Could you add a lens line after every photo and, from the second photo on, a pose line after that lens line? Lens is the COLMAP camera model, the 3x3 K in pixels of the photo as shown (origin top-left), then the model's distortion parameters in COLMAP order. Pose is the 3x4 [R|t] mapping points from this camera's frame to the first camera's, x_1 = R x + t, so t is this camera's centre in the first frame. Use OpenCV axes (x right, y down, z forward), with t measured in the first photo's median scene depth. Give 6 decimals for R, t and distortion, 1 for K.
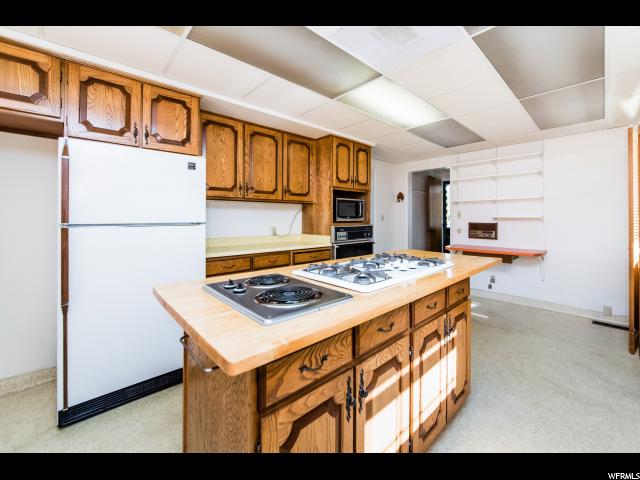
lens RADIAL K [[248.6, 0, 322.3], [0, 248.6, 216.7], [0, 0, 1]] dist [-0.014772, -0.000058]
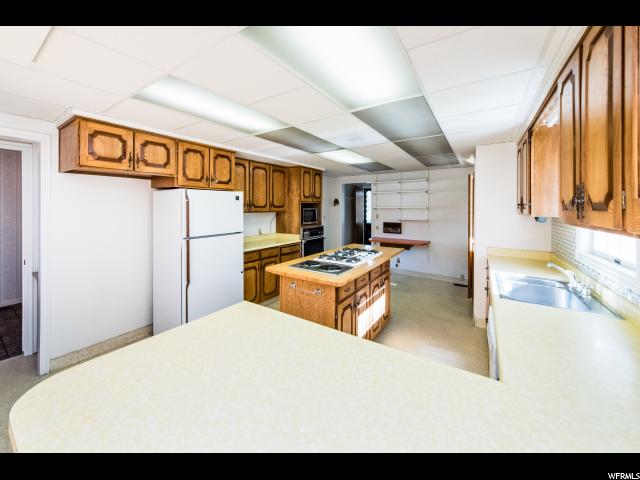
lens RADIAL K [[246.4, 0, 285.9], [0, 246.4, 207.0], [0, 0, 1]] dist [-0.000069, -0.000020]
pose [[0.982974, 0.003060, 0.183722, -0.316270], [-0.004592, 0.999958, 0.007915, -0.098720], [-0.183690, -0.008624, 0.982946, -0.420980]]
